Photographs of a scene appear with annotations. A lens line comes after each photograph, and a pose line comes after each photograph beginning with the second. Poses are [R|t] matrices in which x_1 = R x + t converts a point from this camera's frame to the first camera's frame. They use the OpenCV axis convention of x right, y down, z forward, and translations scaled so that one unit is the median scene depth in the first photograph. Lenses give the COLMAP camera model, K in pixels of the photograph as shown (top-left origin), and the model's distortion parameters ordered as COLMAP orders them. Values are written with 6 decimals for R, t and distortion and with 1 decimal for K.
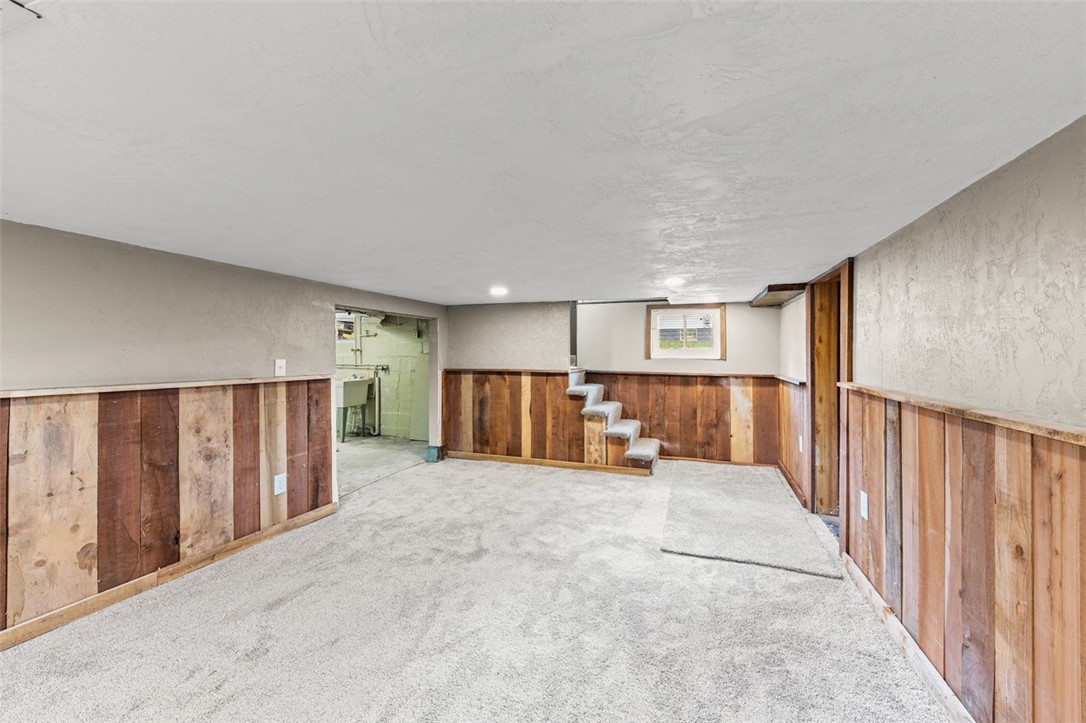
lens RADIAL K [[434.3, 0, 541.8], [0, 434.3, 353.4], [0, 0, 1]] dist [-0.000764, -0.000146]
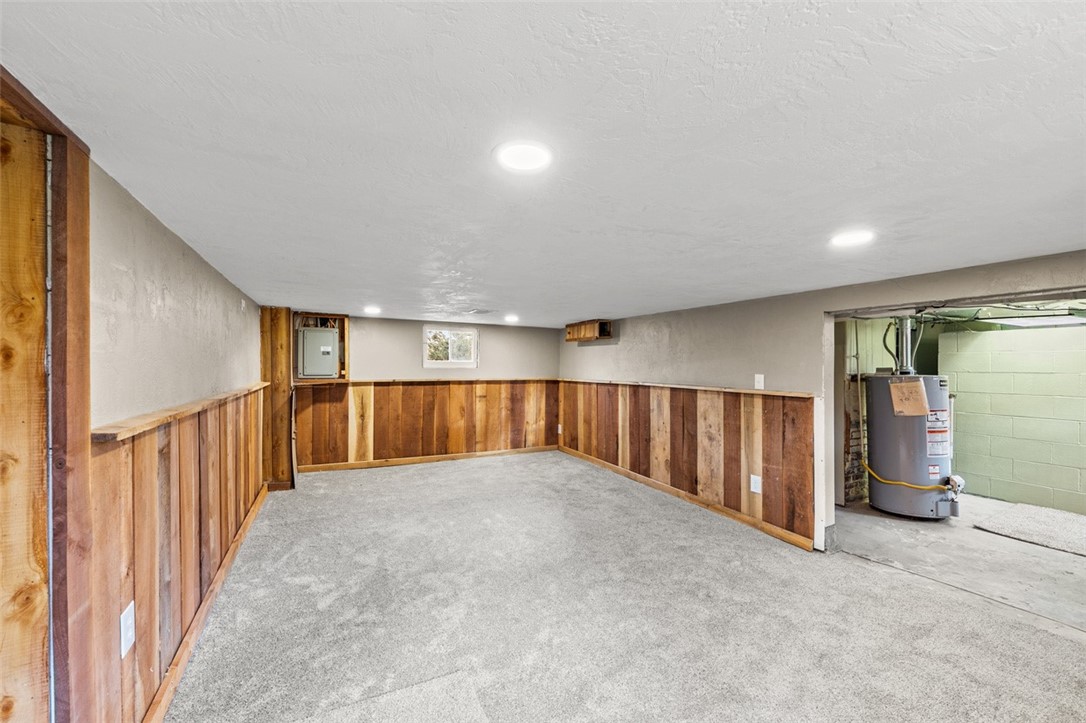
lens RADIAL K [[426.1, 0, 542.9], [0, 426.1, 365.8], [0, 0, 1]] dist [-0.000824, -0.000234]
pose [[-0.682718, -0.002931, -0.730676, 0.586971], [-0.007698, 0.999965, 0.003181, -0.007747], [0.730641, 0.007796, -0.682717, 1.338712]]
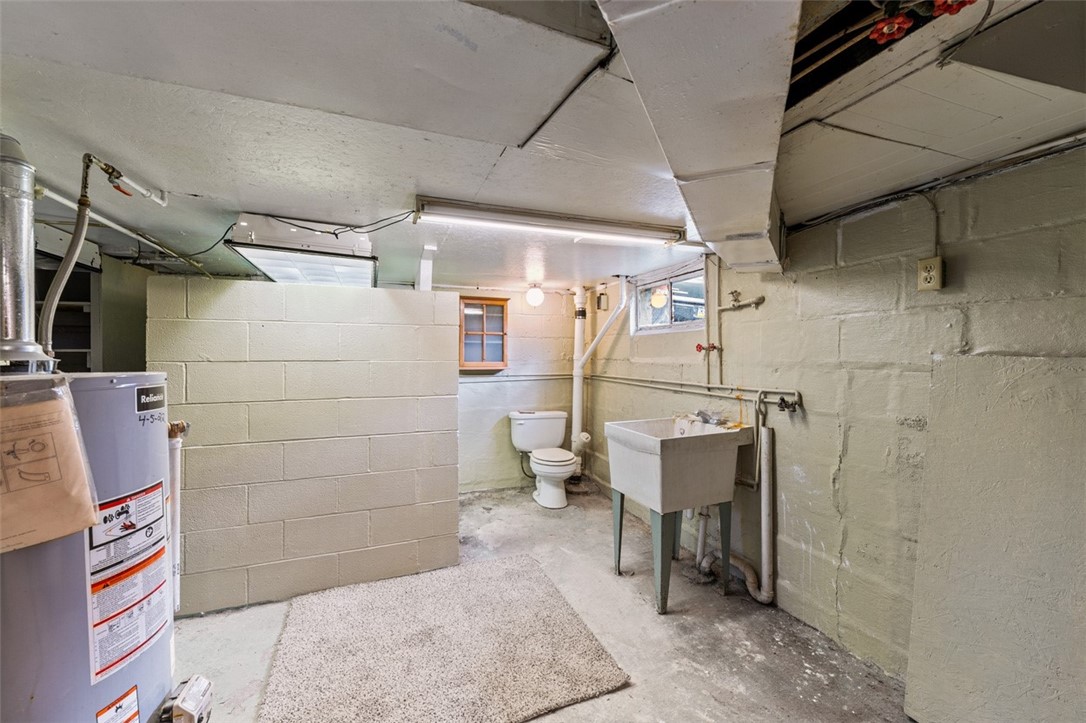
lens RADIAL K [[434.3, 0, 541.8], [0, 434.3, 353.4], [0, 0, 1]] dist [-0.000764, -0.000146]
pose [[0.656110, -0.008498, -0.754618, -0.497562], [0.001521, 0.999949, -0.009938, 0.002263], [0.754664, 0.005373, 0.656089, 1.352388]]
